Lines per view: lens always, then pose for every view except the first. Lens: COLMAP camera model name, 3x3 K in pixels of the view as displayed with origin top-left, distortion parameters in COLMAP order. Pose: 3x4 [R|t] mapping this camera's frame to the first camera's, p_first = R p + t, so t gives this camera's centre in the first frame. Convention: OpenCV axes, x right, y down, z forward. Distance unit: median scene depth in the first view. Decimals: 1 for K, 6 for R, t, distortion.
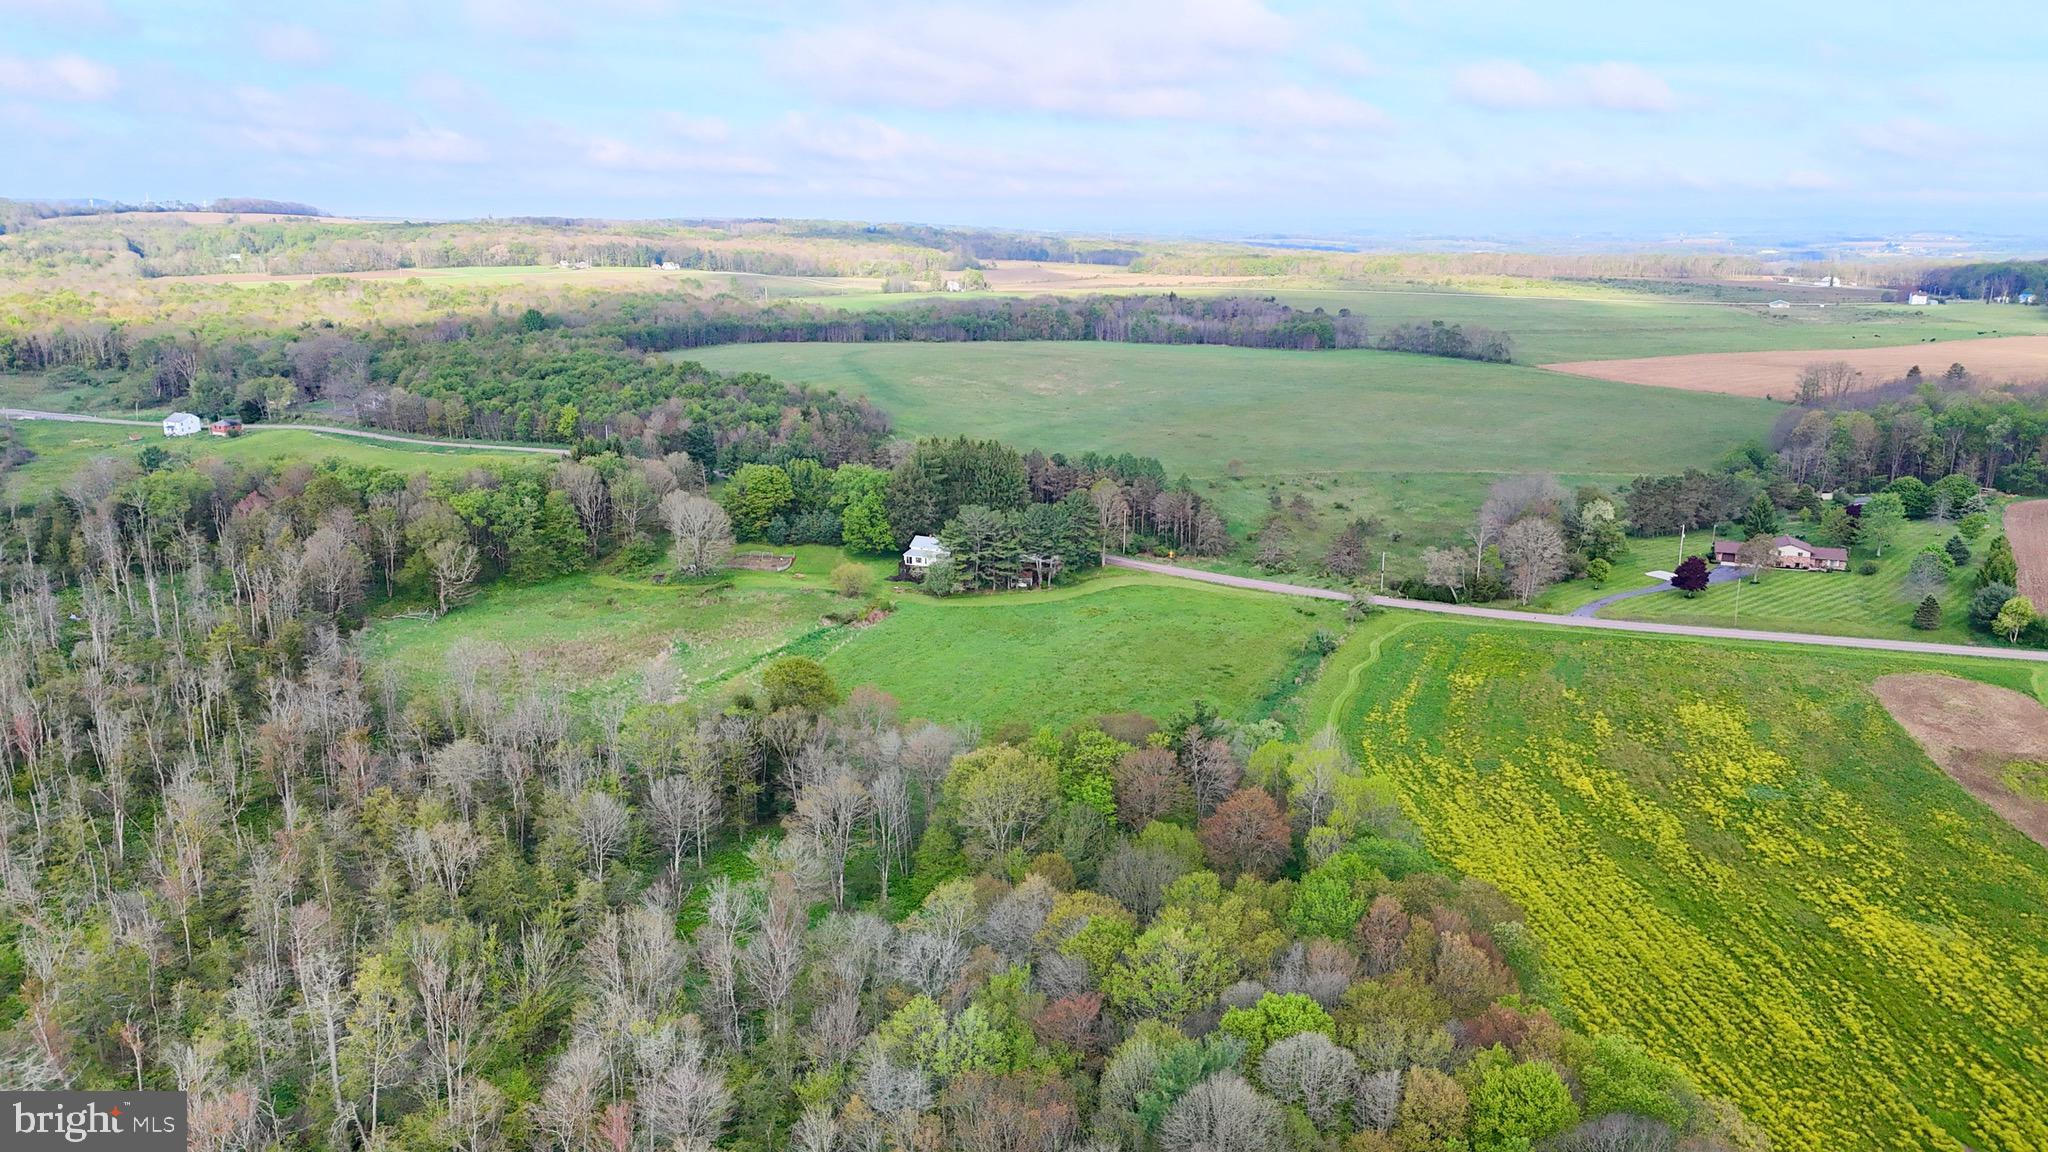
lens RADIAL K [[1491.2, 0, 1024.0], [0, 1491.2, 576.0], [0, 0, 1]] dist [0.207680, -0.370486]
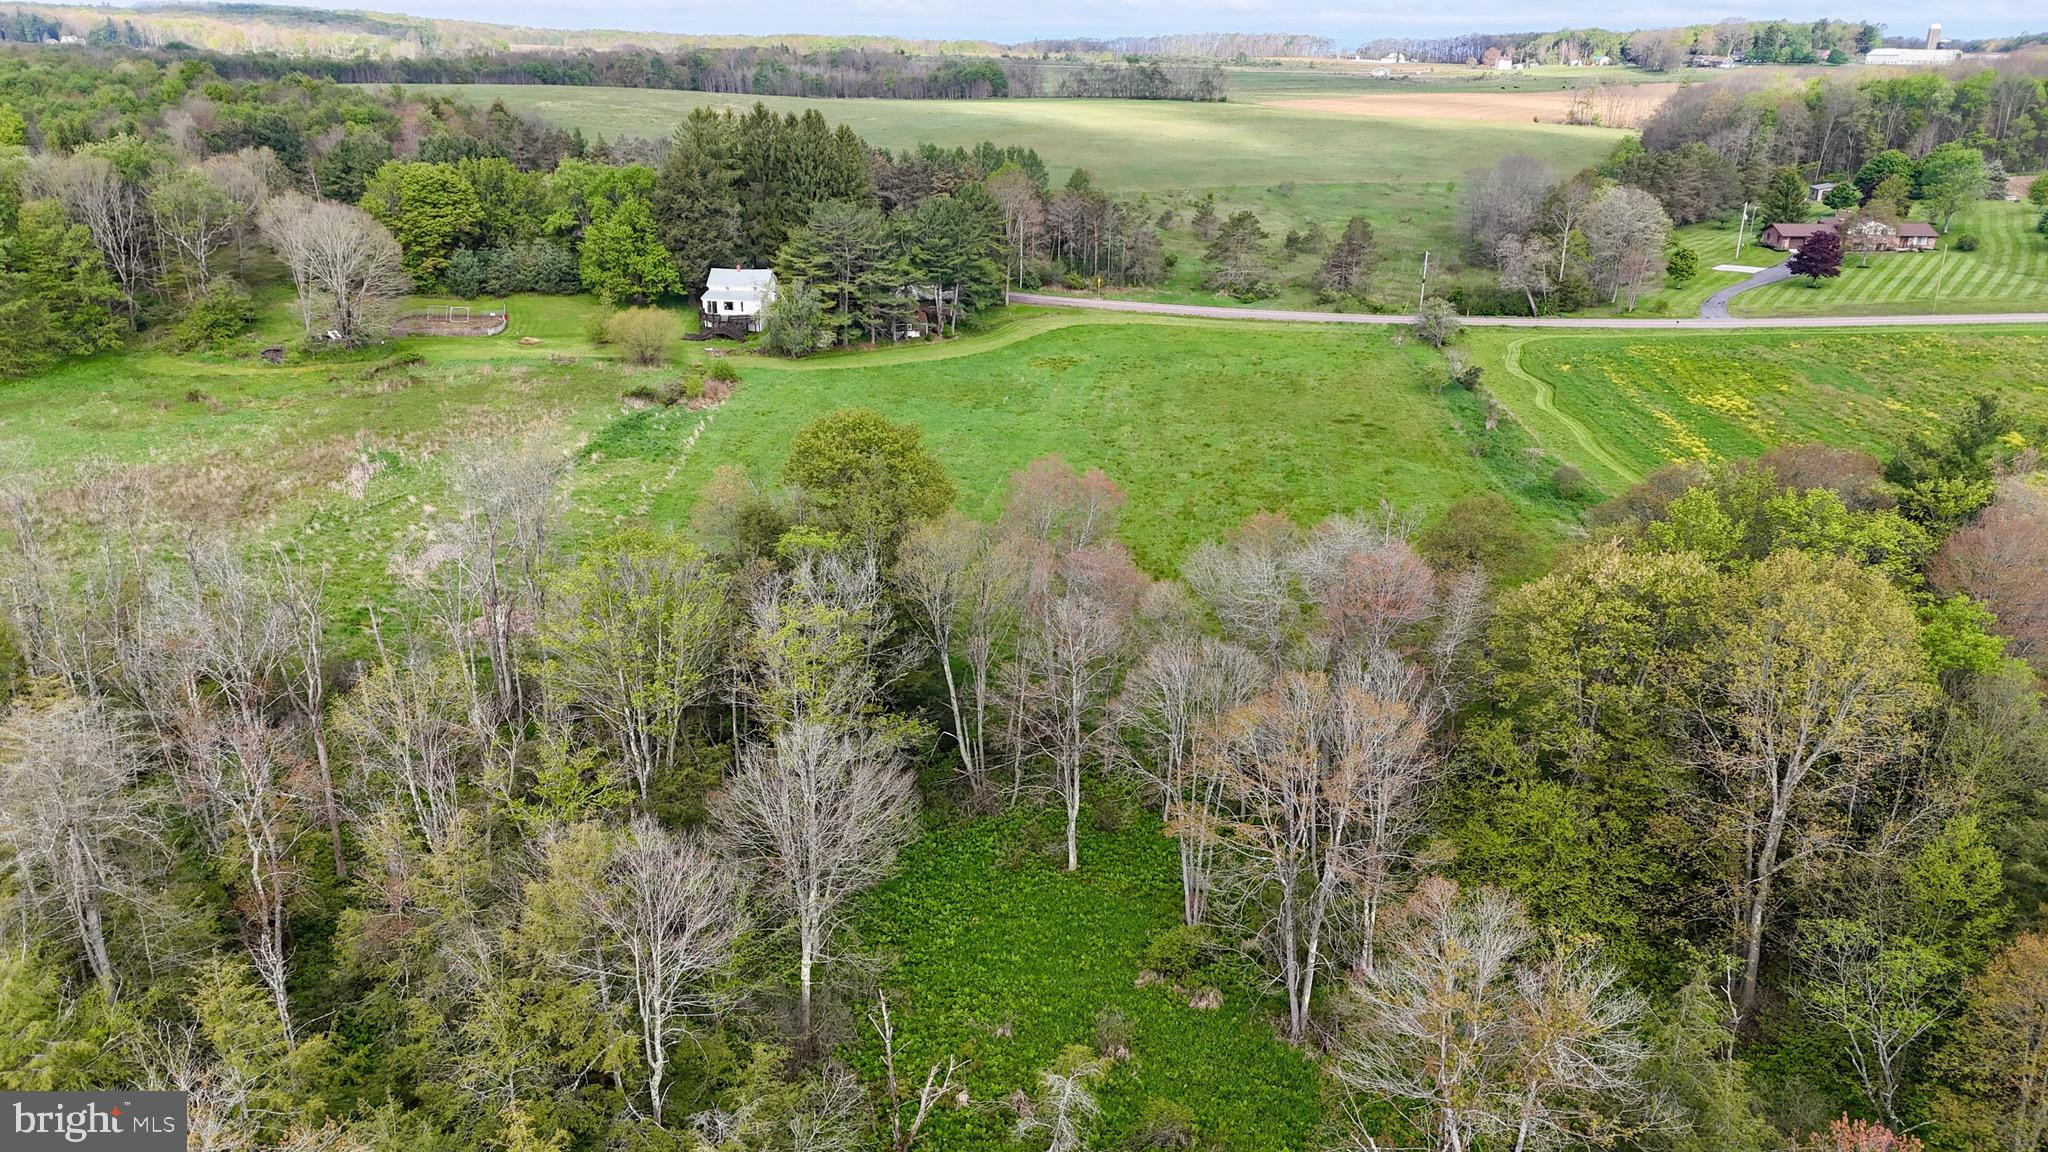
lens RADIAL K [[1514.1, 0, 1024.0], [0, 1514.1, 576.0], [0, 0, 1]] dist [0.101166, -0.097479]
pose [[0.950199, -0.103504, 0.293955, -0.153873], [0.071304, 0.990421, 0.118248, 0.034453], [-0.303378, -0.091399, 0.948477, 0.365757]]
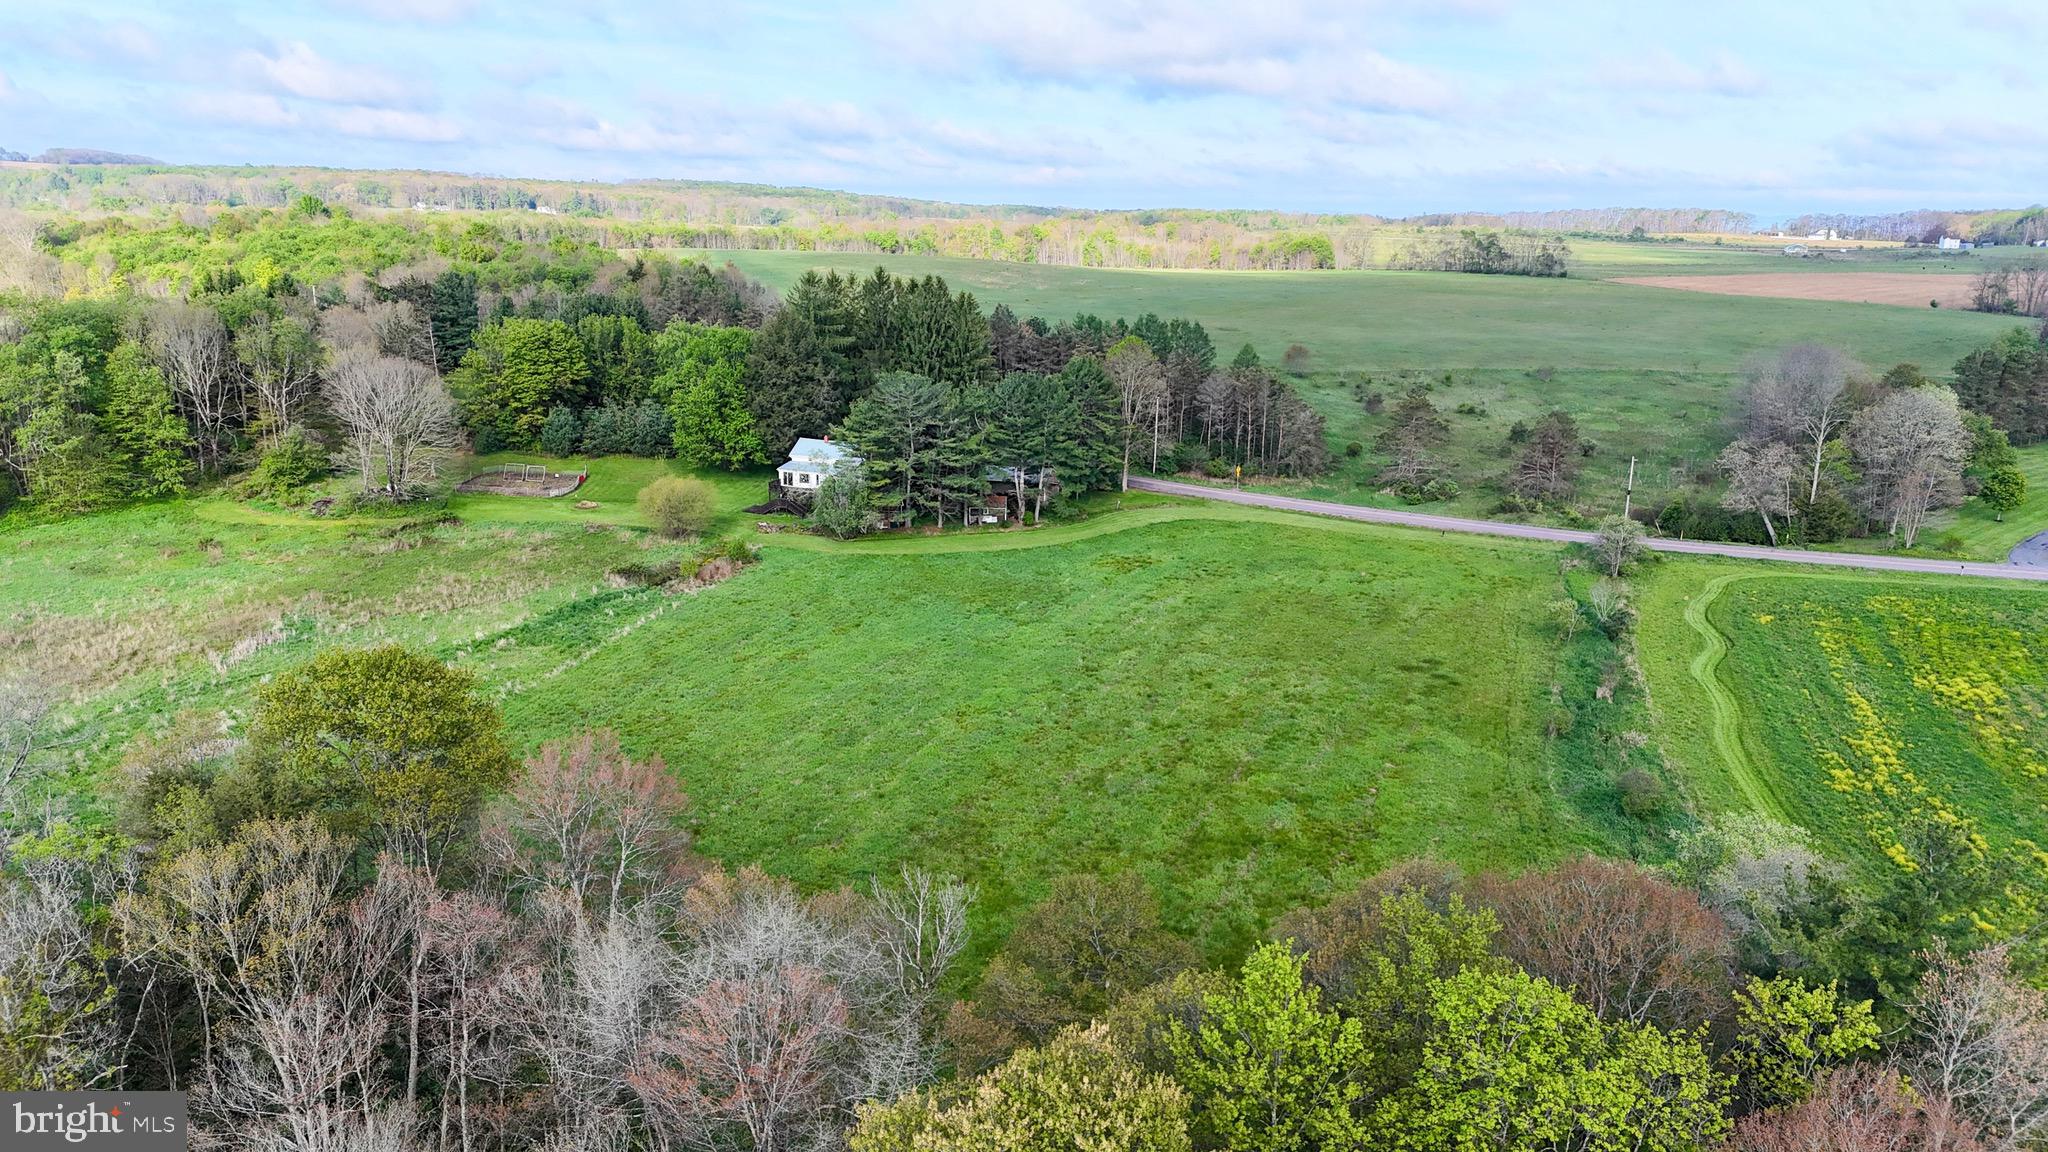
lens RADIAL K [[1514.1, 0, 1024.0], [0, 1514.1, 576.0], [0, 0, 1]] dist [0.101166, -0.097479]
pose [[0.998472, -0.002849, 0.055182, -0.019474], [0.002561, 0.999983, 0.005290, 0.024221], [-0.055196, -0.005141, 0.998462, 0.426881]]
